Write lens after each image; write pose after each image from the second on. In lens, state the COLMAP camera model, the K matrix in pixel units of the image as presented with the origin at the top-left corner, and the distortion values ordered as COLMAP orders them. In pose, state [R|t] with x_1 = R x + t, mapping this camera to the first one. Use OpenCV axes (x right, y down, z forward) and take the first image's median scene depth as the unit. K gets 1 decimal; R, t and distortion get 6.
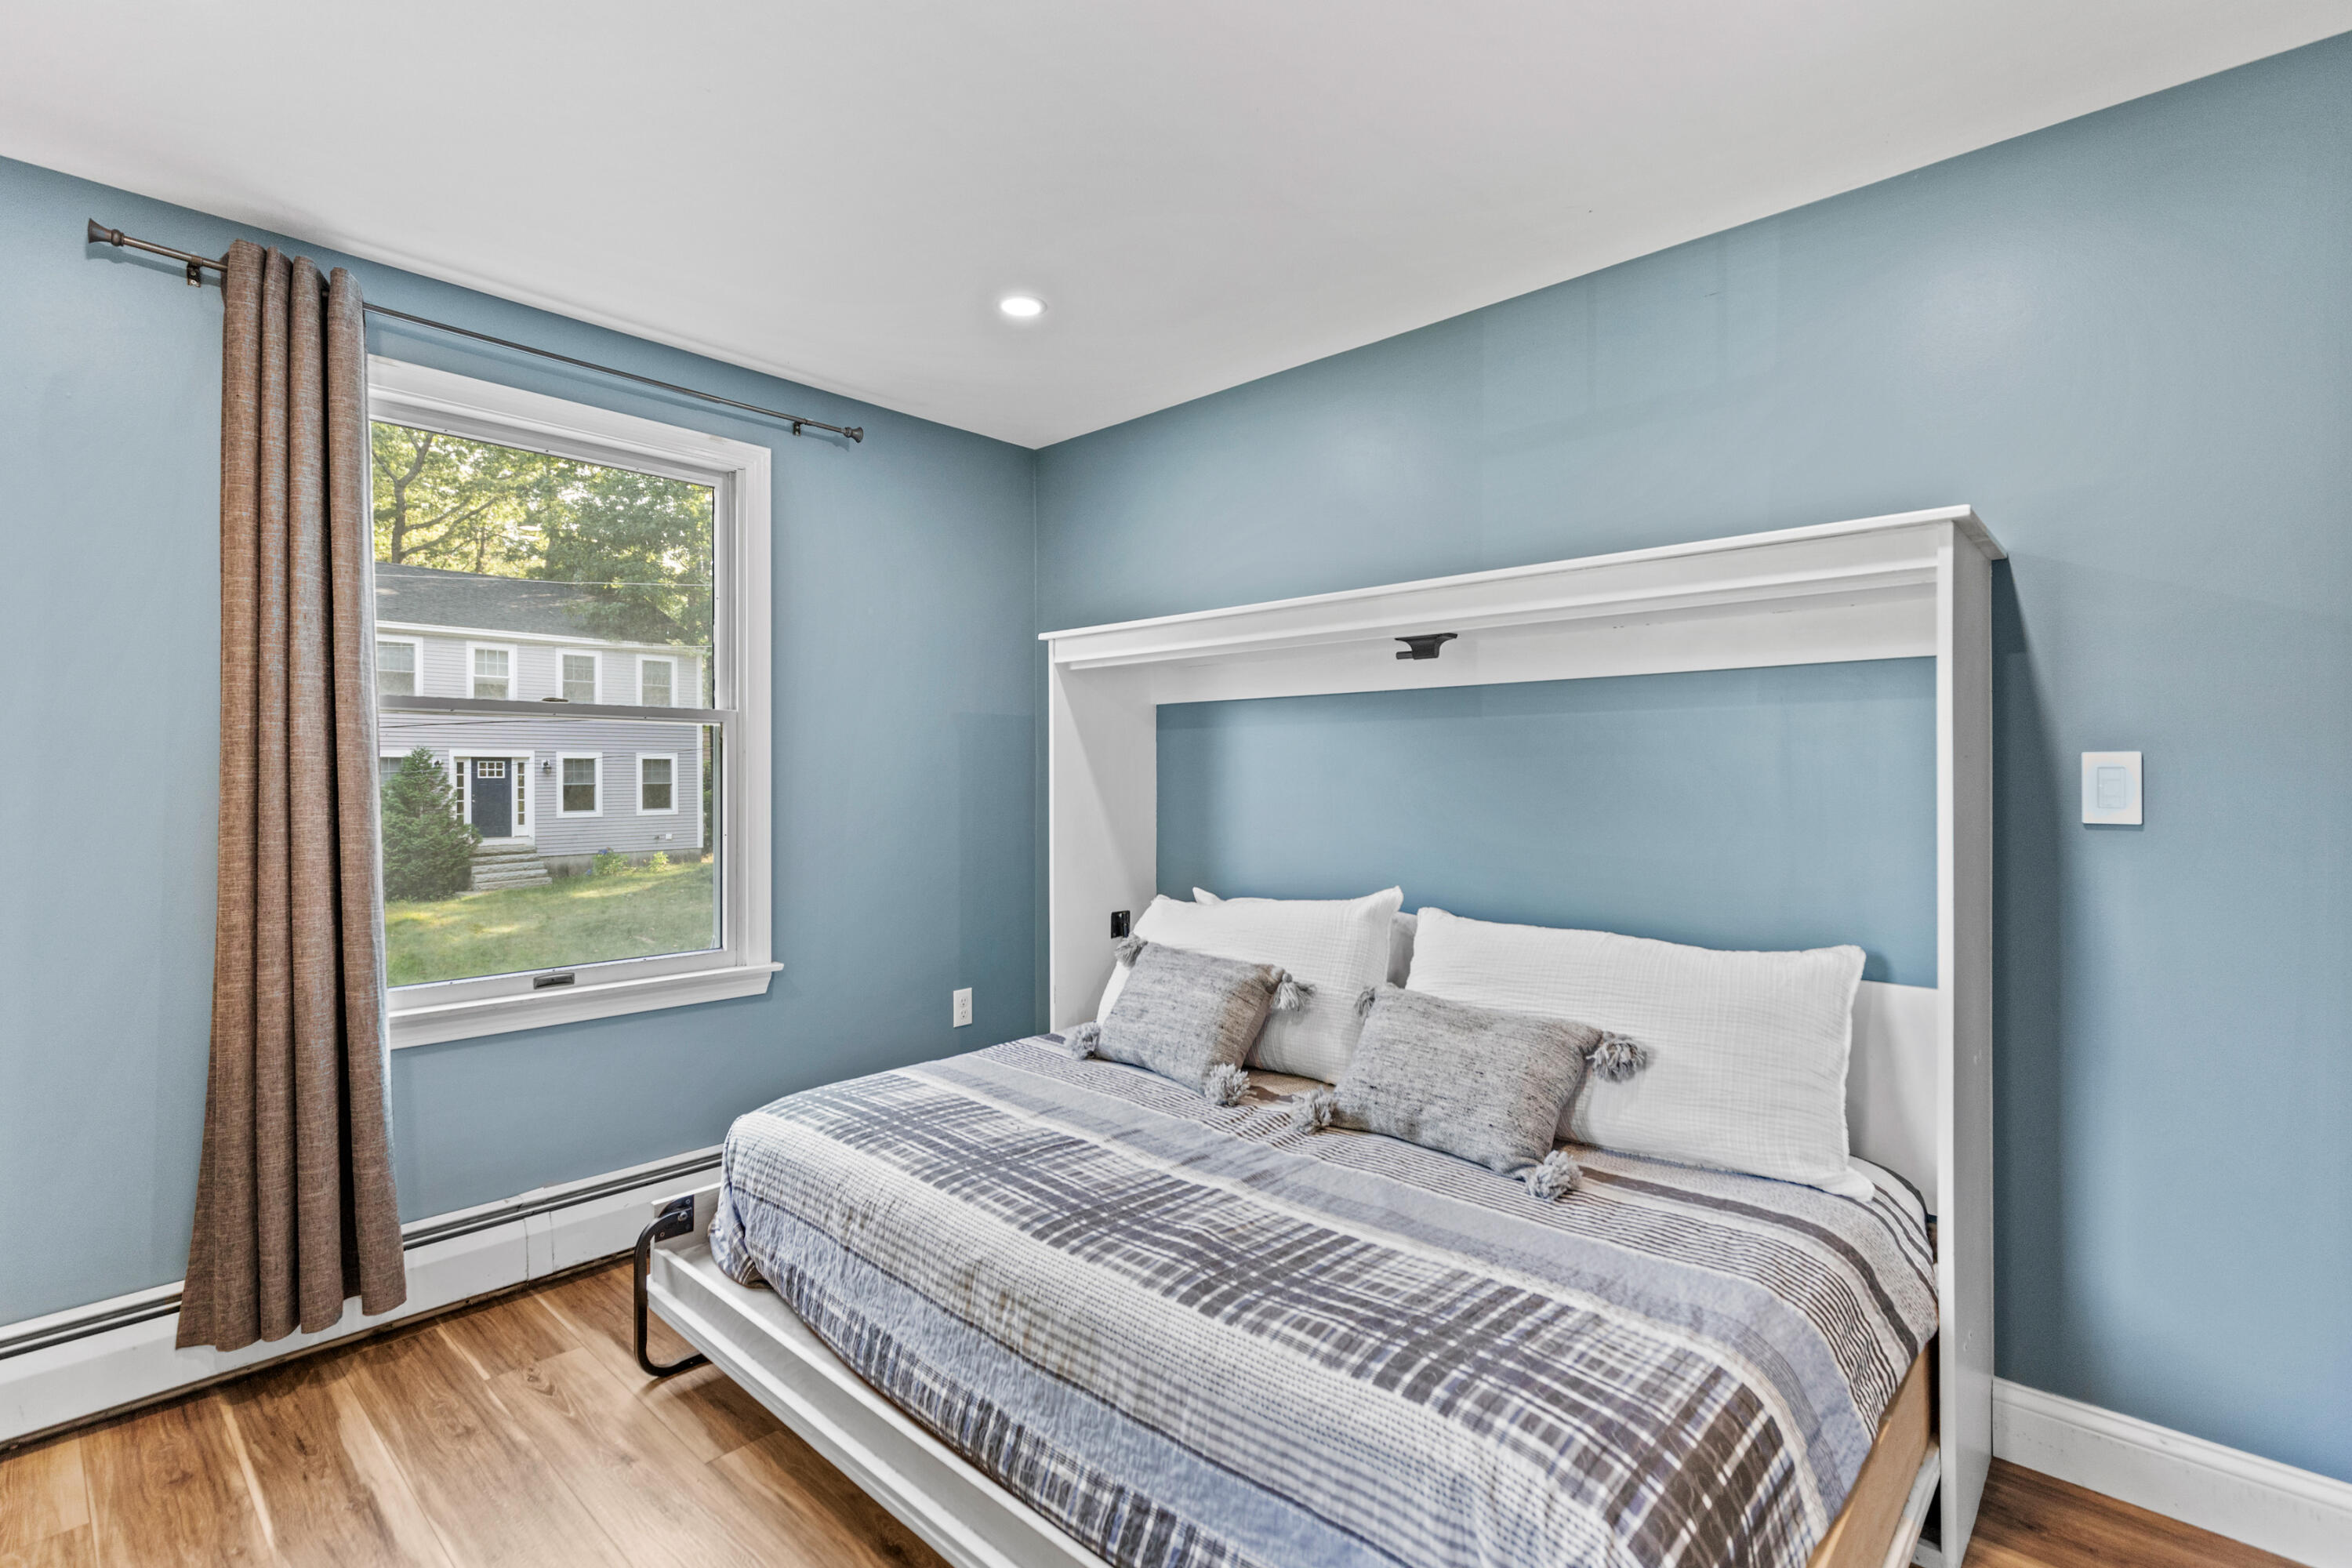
lens RADIAL K [[1085.6, 0, 1195.4], [0, 1085.6, 760.6], [0, 0, 1]] dist [0.011744, -0.001078]
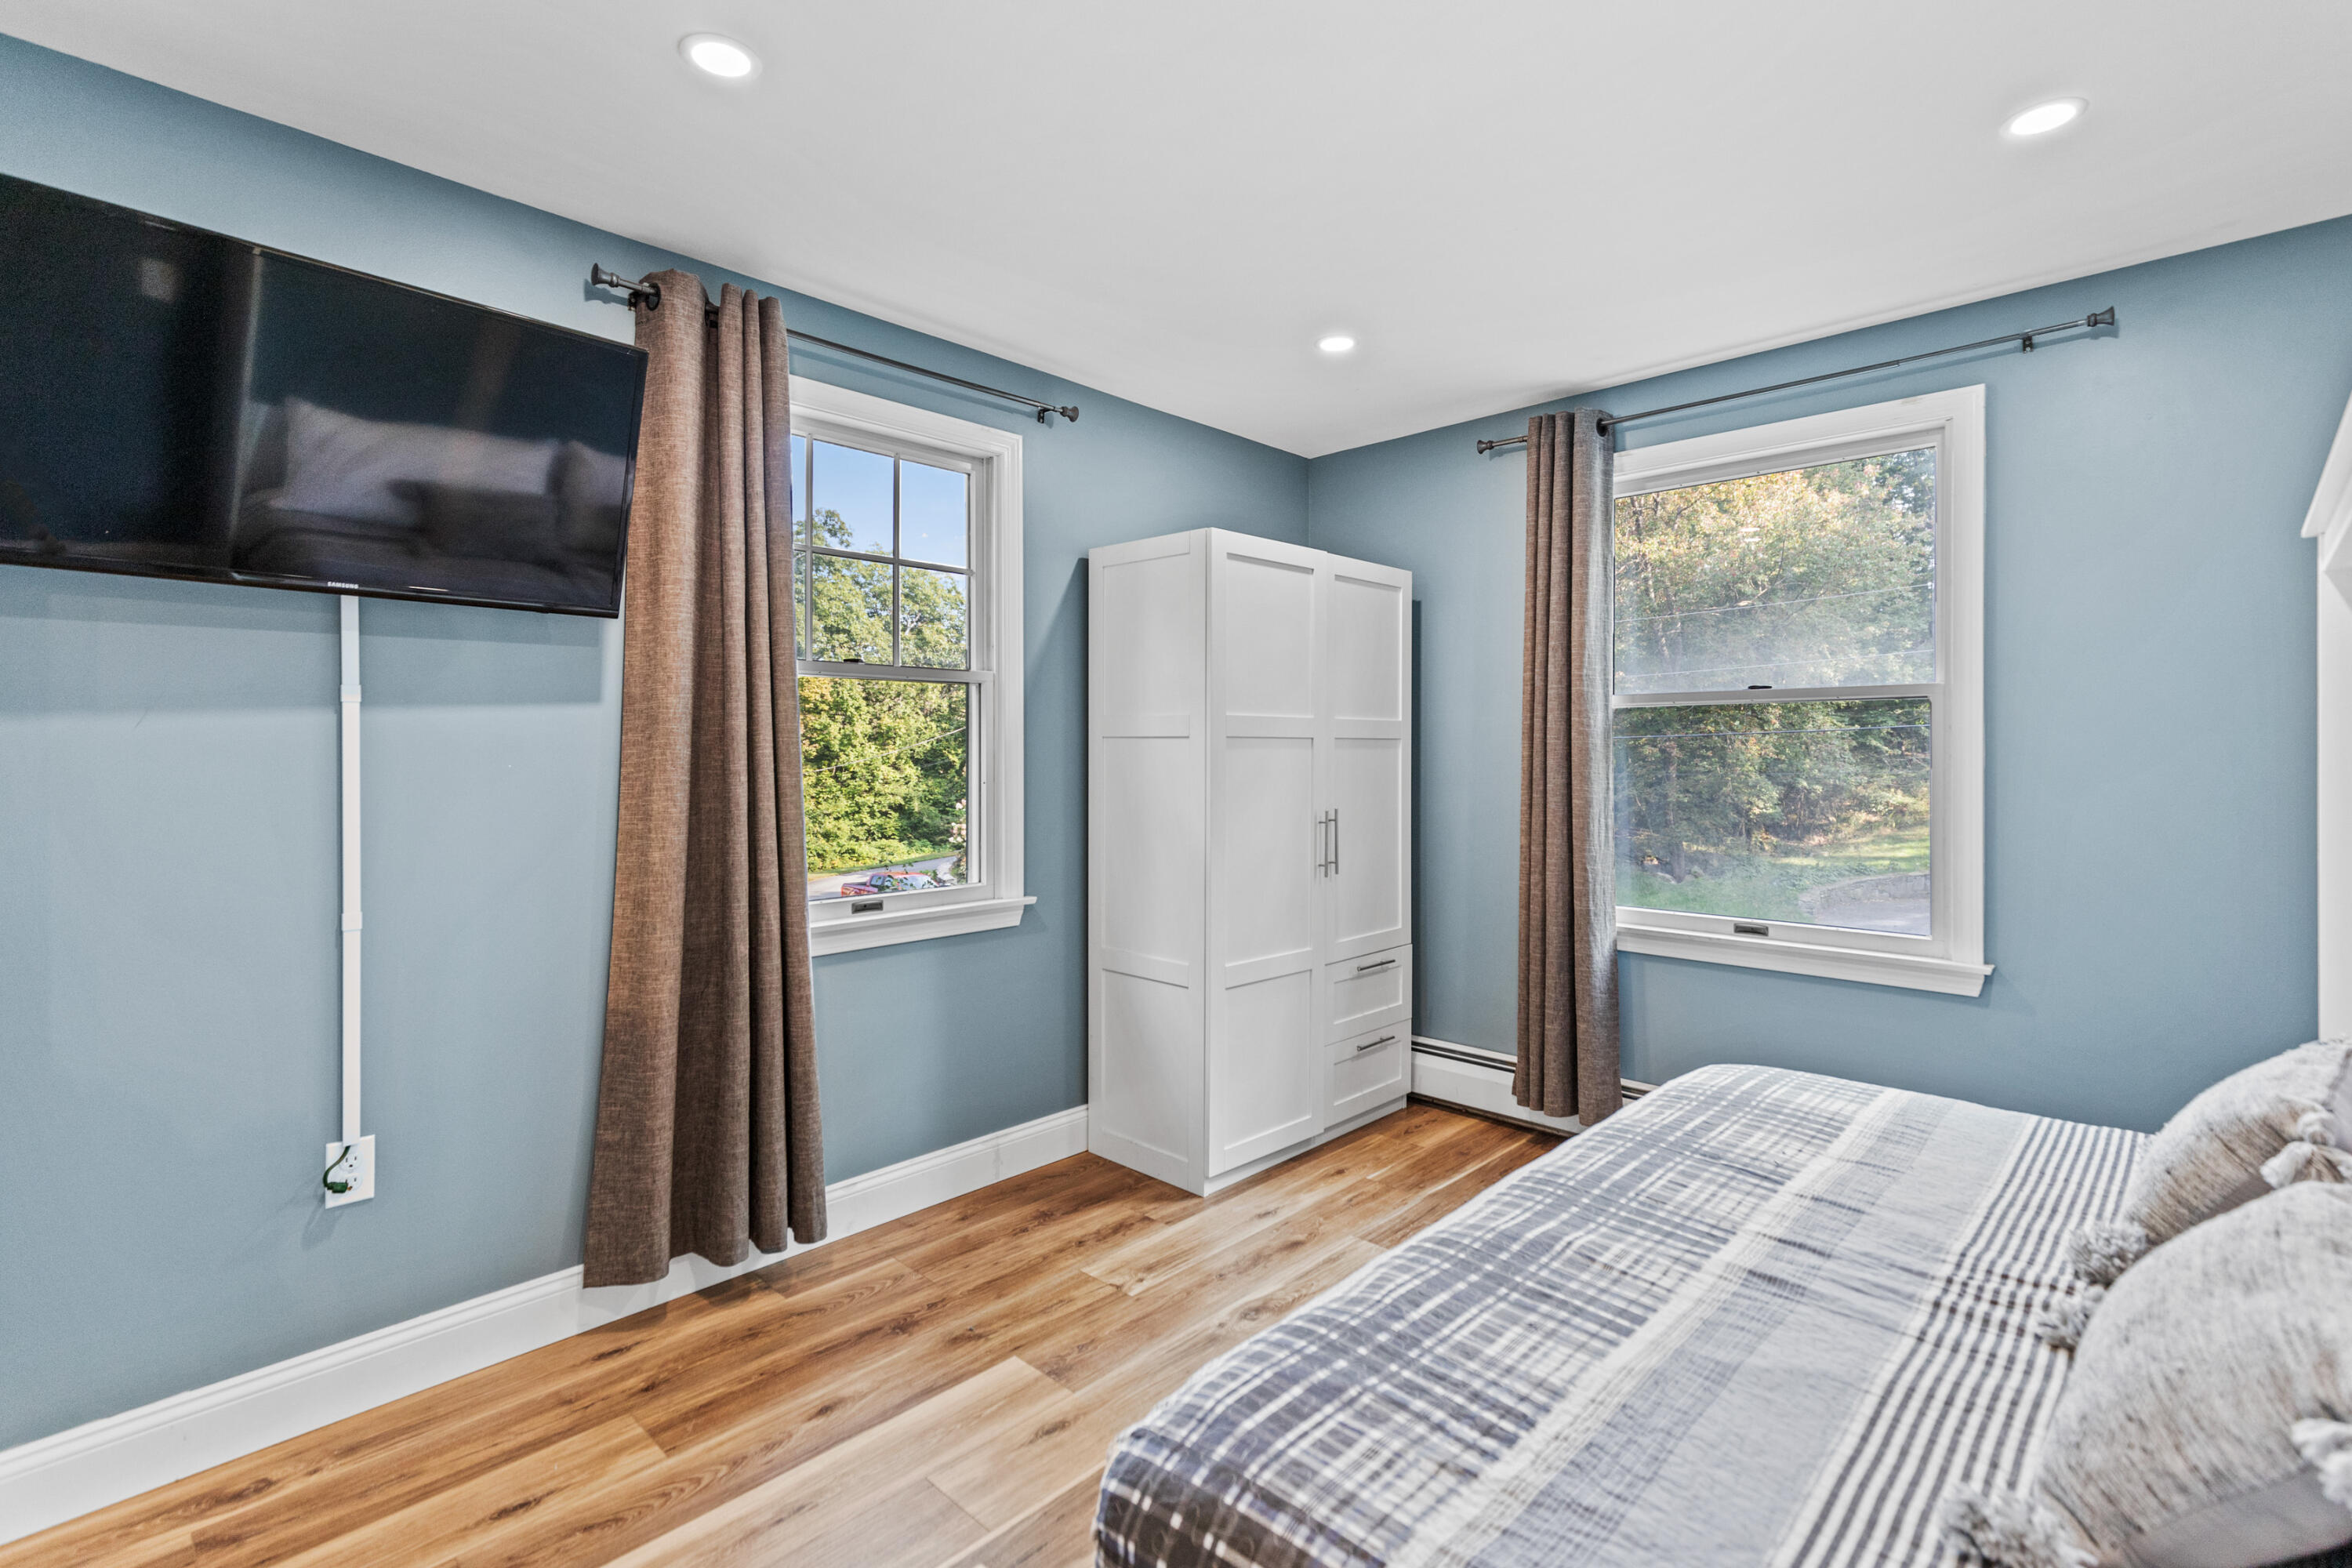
lens RADIAL K [[1077.3, 0, 1192.7], [0, 1077.3, 769.8], [0, 0, 1]] dist [0.006980, -0.000765]
pose [[-0.013695, 0.016574, -0.999769, 0.824685], [0.012745, 0.999784, 0.016399, 0.005795], [0.999825, -0.012518, -0.013903, 0.611675]]
